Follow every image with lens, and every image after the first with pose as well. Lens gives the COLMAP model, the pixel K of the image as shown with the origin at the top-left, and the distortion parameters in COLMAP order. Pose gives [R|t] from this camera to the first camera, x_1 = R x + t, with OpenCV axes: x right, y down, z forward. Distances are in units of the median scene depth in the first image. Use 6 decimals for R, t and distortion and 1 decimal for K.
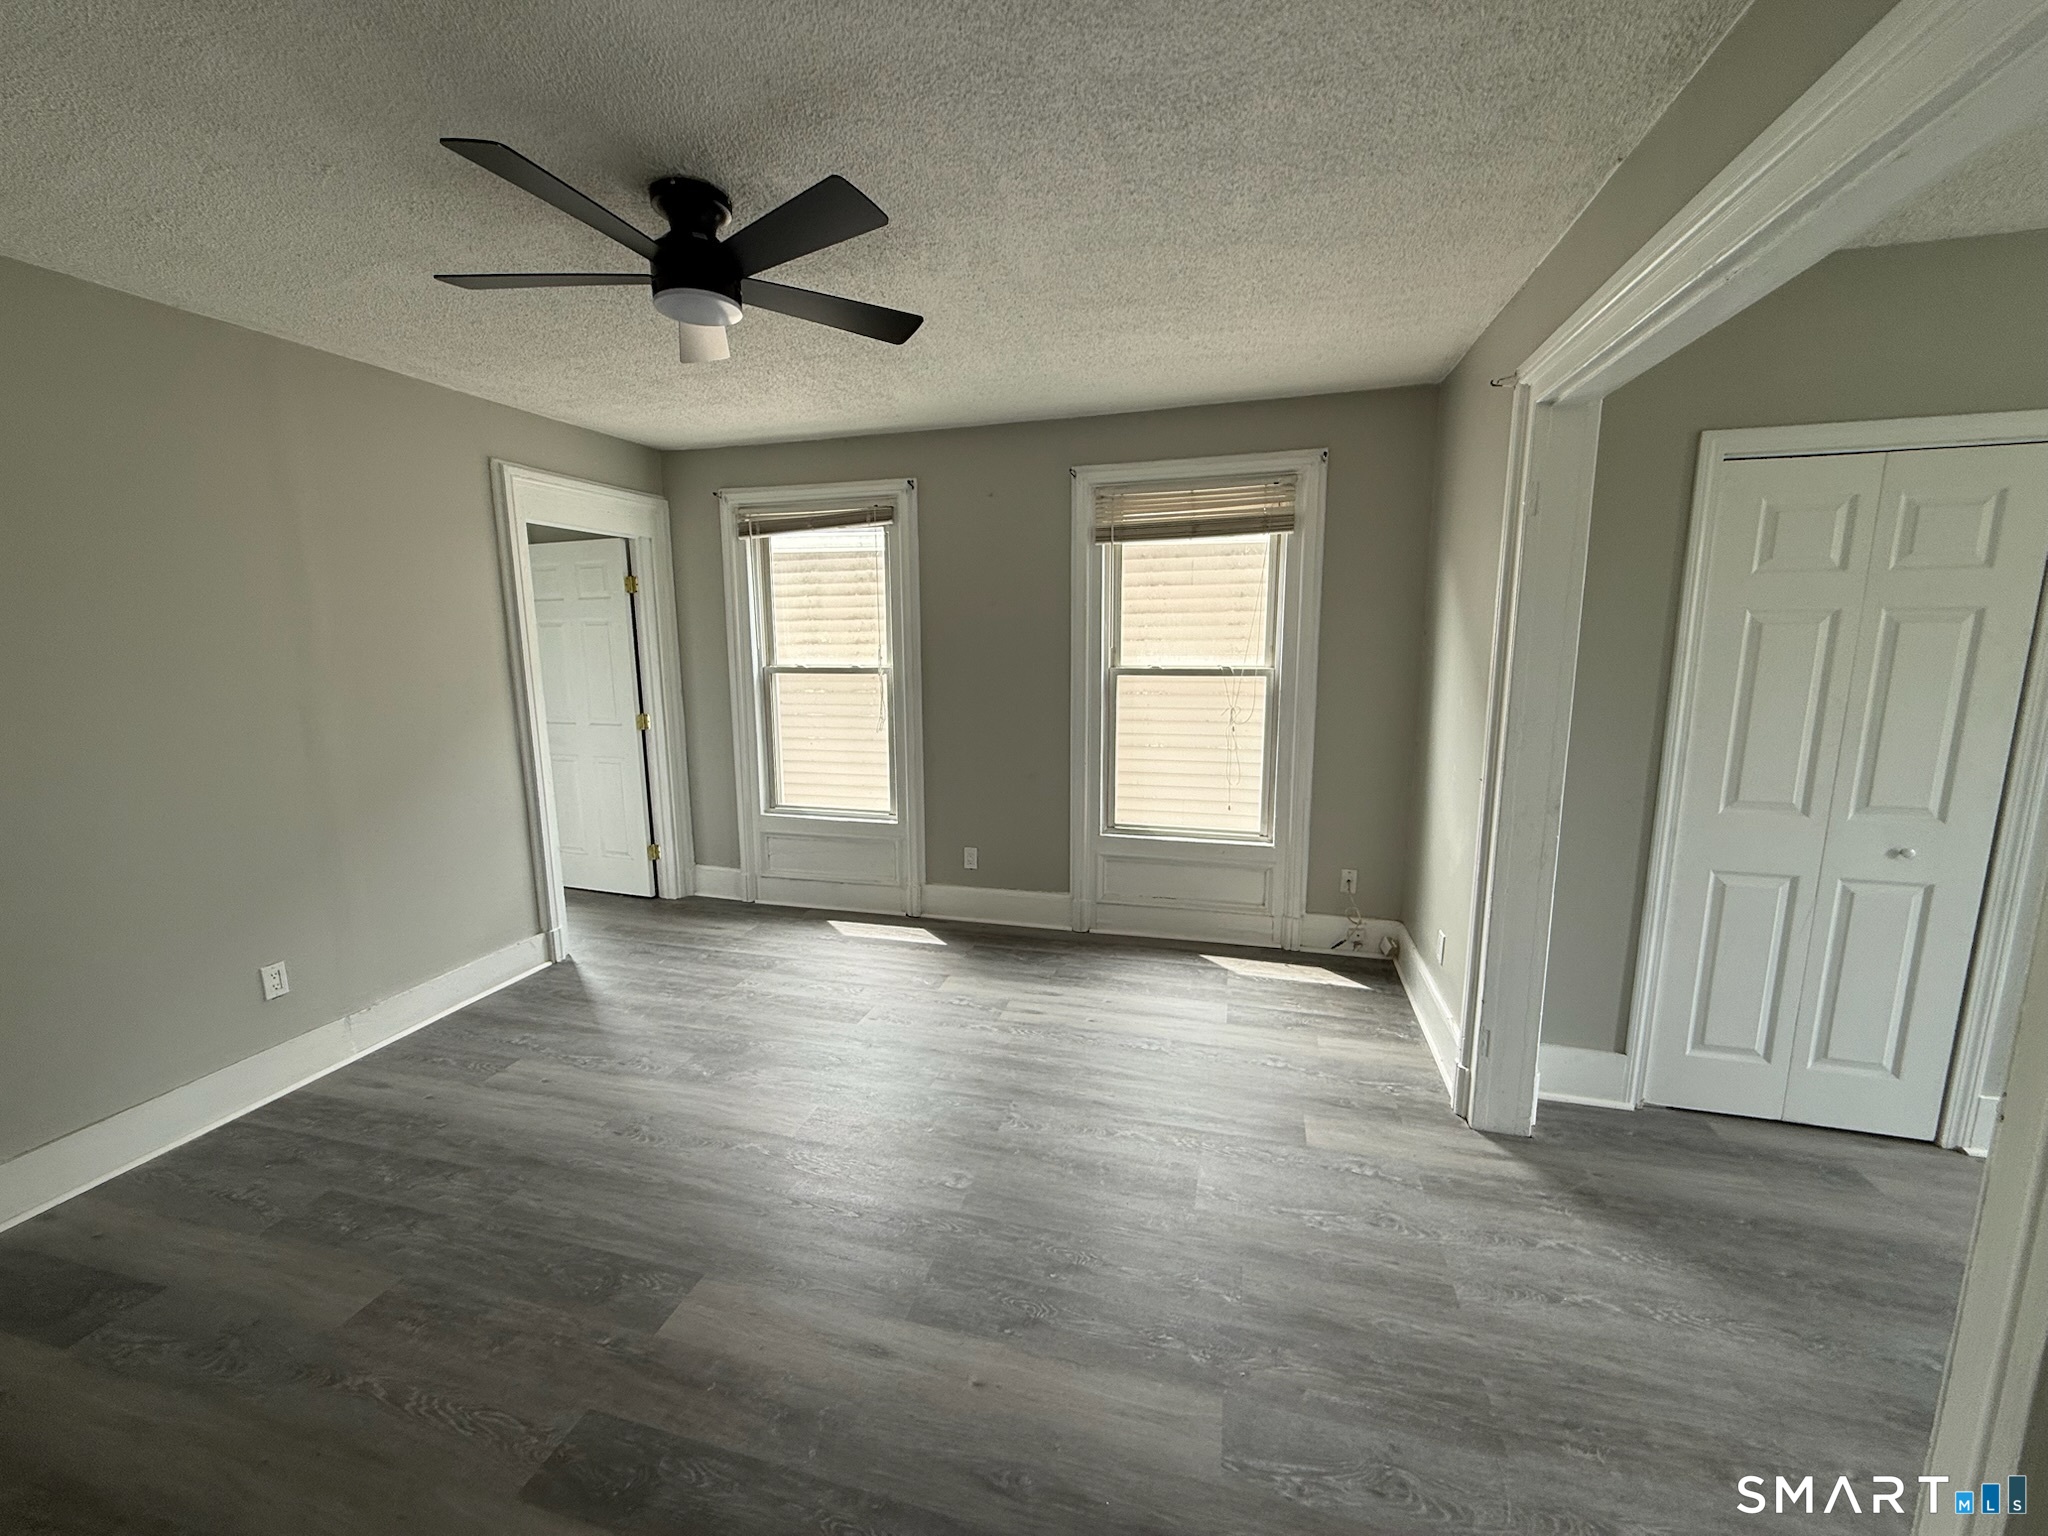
lens RADIAL K [[818.3, 0, 1021.4], [0, 818.3, 769.6], [0, 0, 1]] dist [-0.000710, -0.000099]
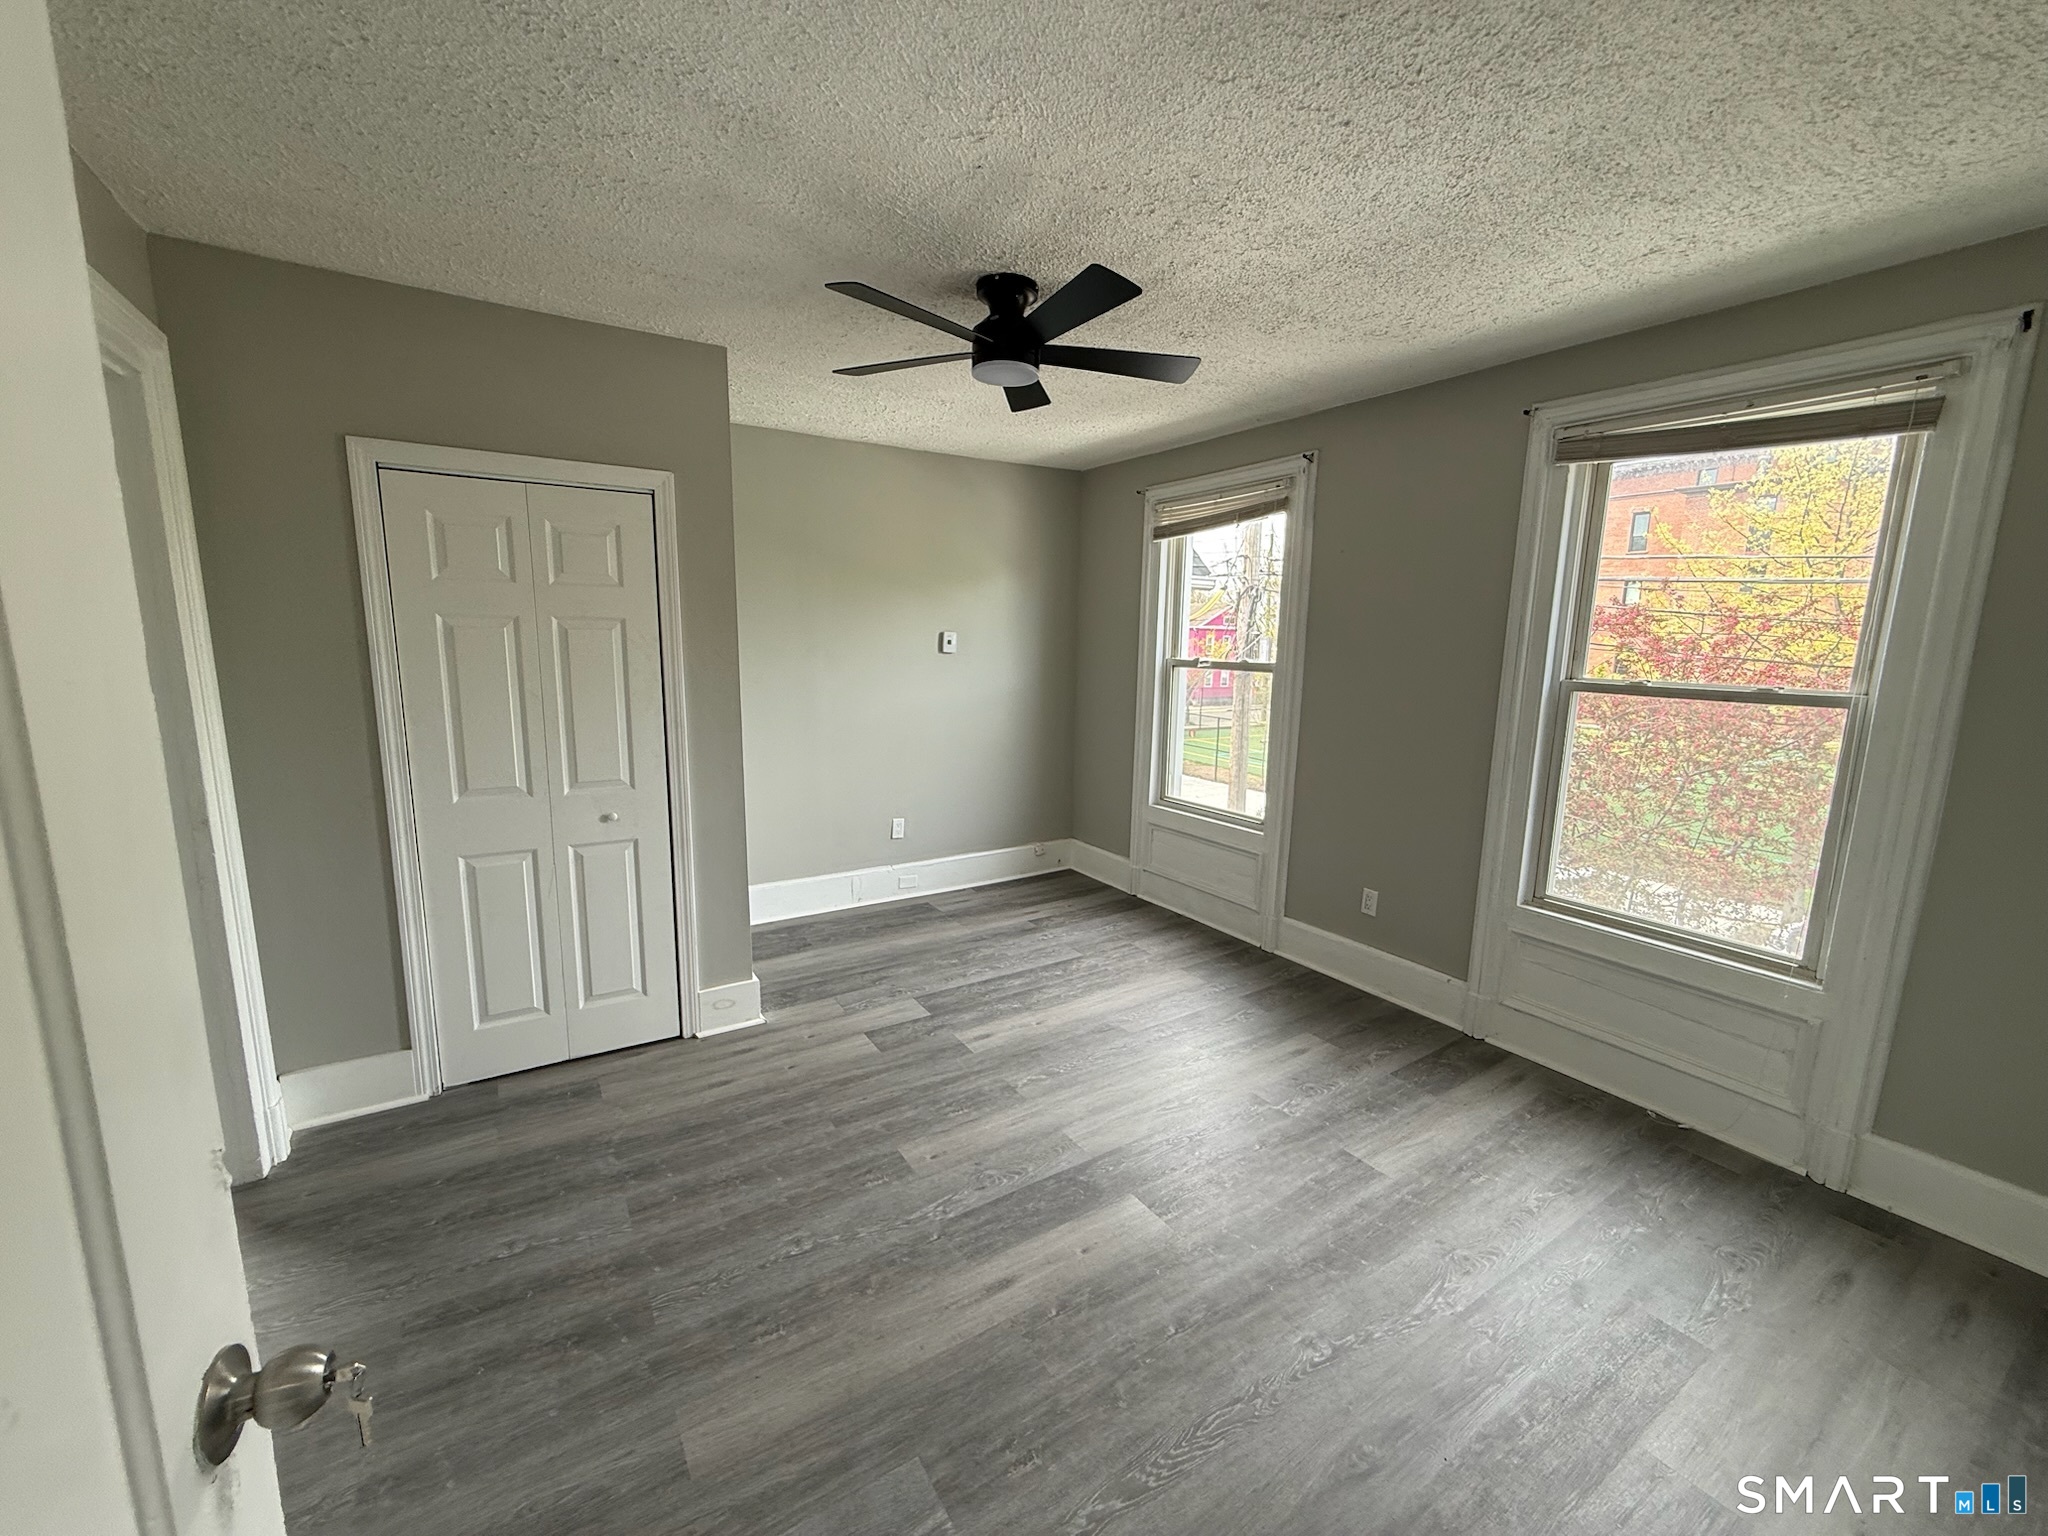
lens RADIAL K [[818.3, 0, 1019.1], [0, 818.3, 765.8], [0, 0, 1]] dist [-0.000710, -0.000099]
pose [[0.662878, -0.096983, 0.742420, 0.550461], [0.093351, 0.994544, 0.046569, 0.023621], [-0.742885, 0.038436, 0.668314, -0.266640]]
